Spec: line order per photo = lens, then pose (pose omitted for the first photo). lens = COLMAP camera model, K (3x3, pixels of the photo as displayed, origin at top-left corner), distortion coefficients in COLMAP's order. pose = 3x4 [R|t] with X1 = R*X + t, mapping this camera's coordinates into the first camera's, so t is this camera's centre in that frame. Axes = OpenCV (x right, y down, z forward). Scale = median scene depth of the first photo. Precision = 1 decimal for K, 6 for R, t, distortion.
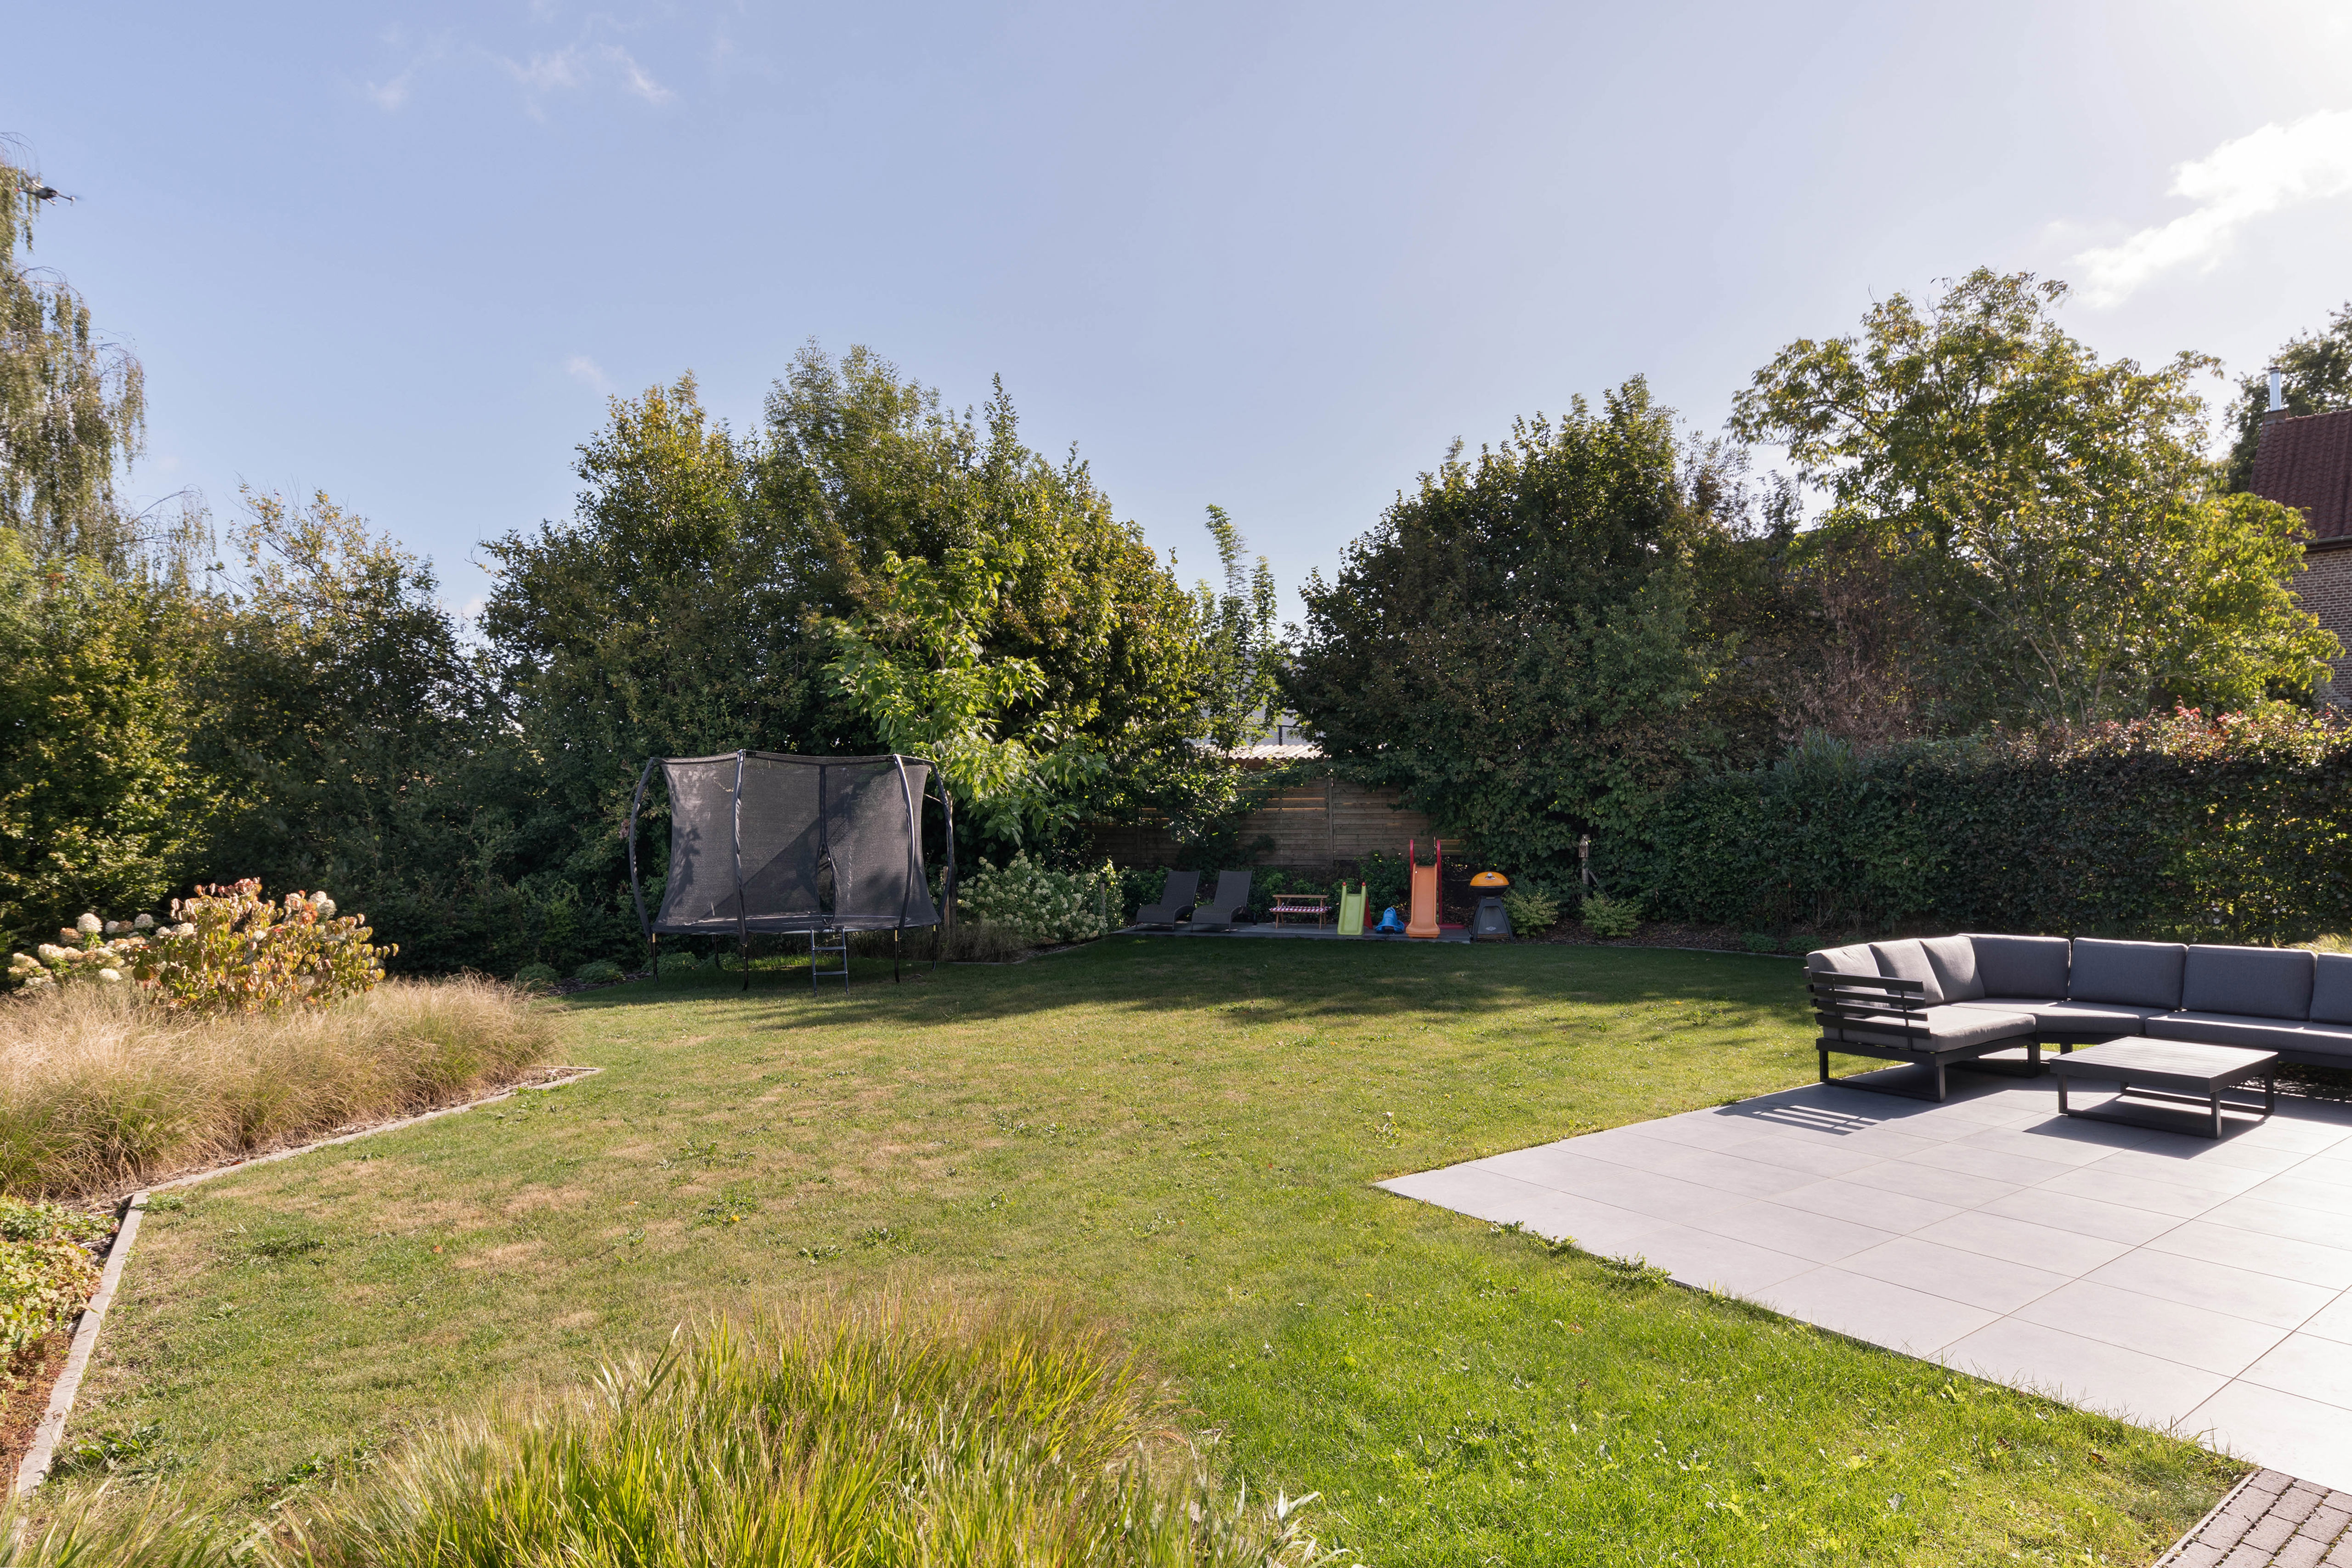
lens RADIAL K [[1259.4, 0, 1186.1], [0, 1259.4, 795.0], [0, 0, 1]] dist [0.003161, 0.024242]
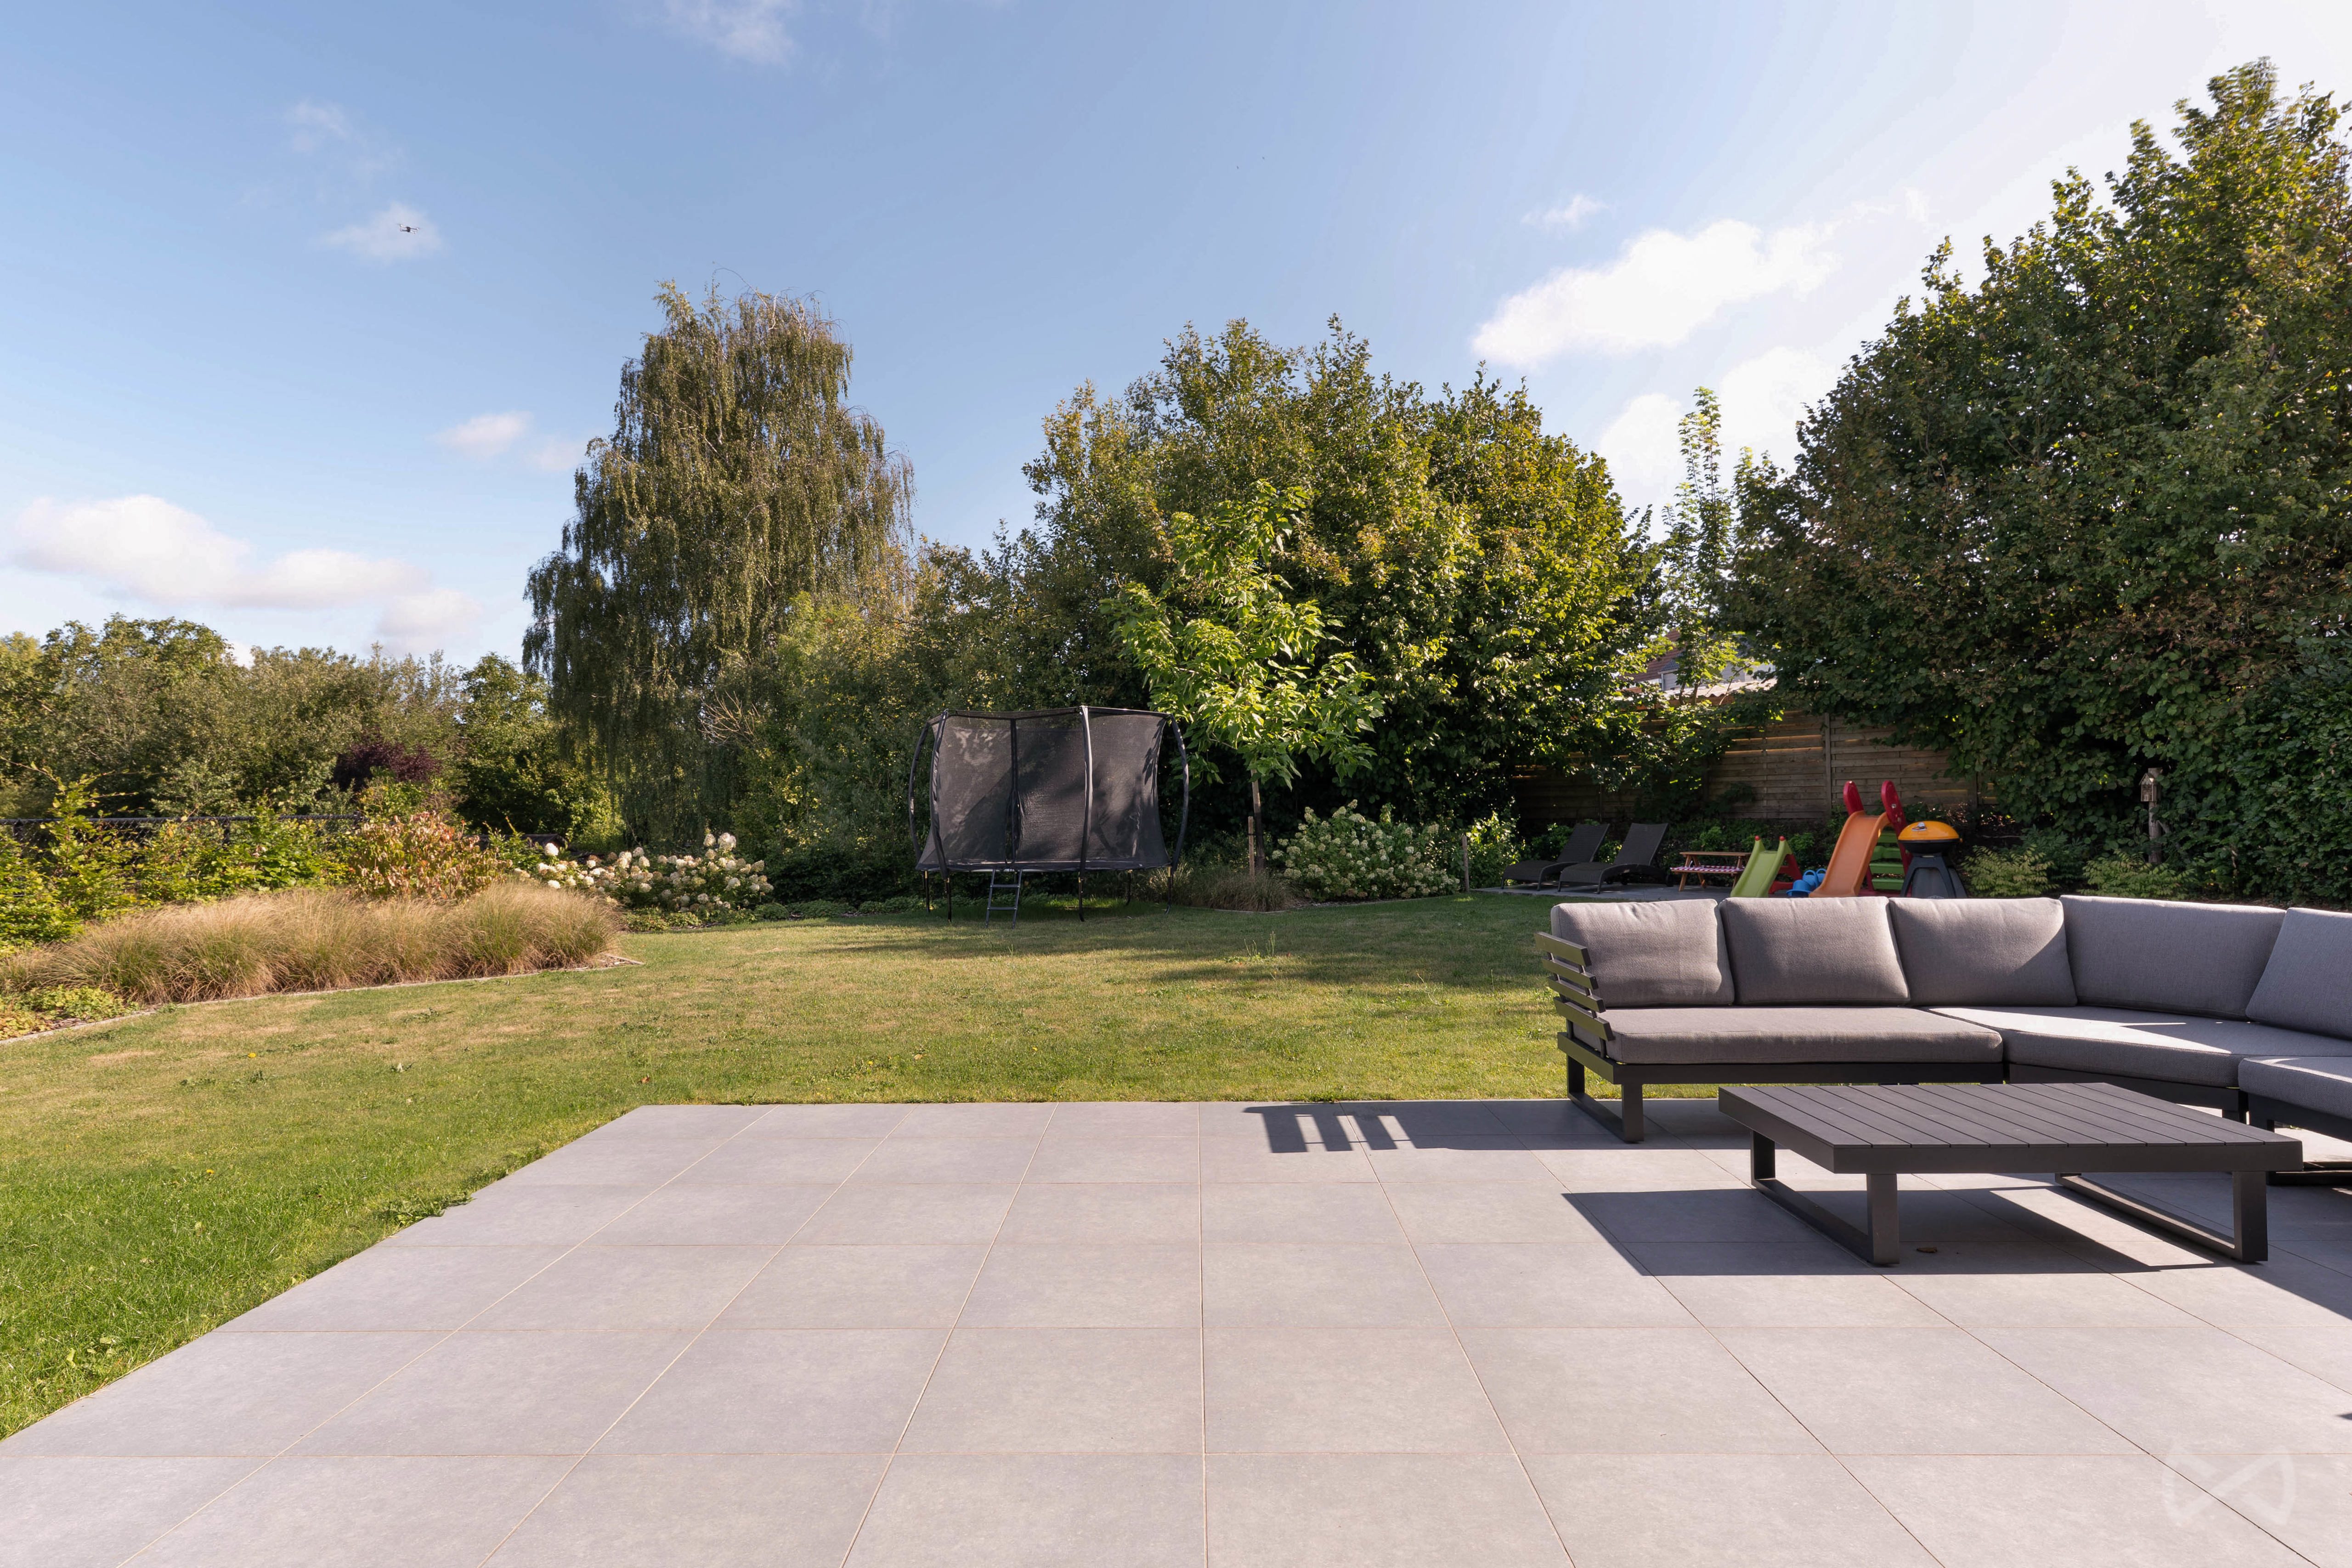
lens RADIAL K [[1236.9, 0, 1218.1], [0, 1236.9, 794.8], [0, 0, 1]] dist [0.000507, 0.012899]
pose [[0.804765, -0.017872, -0.593324, 0.337177], [0.031364, 0.999431, 0.012437, 0.023303], [0.592764, -0.028618, 0.804867, 0.166253]]
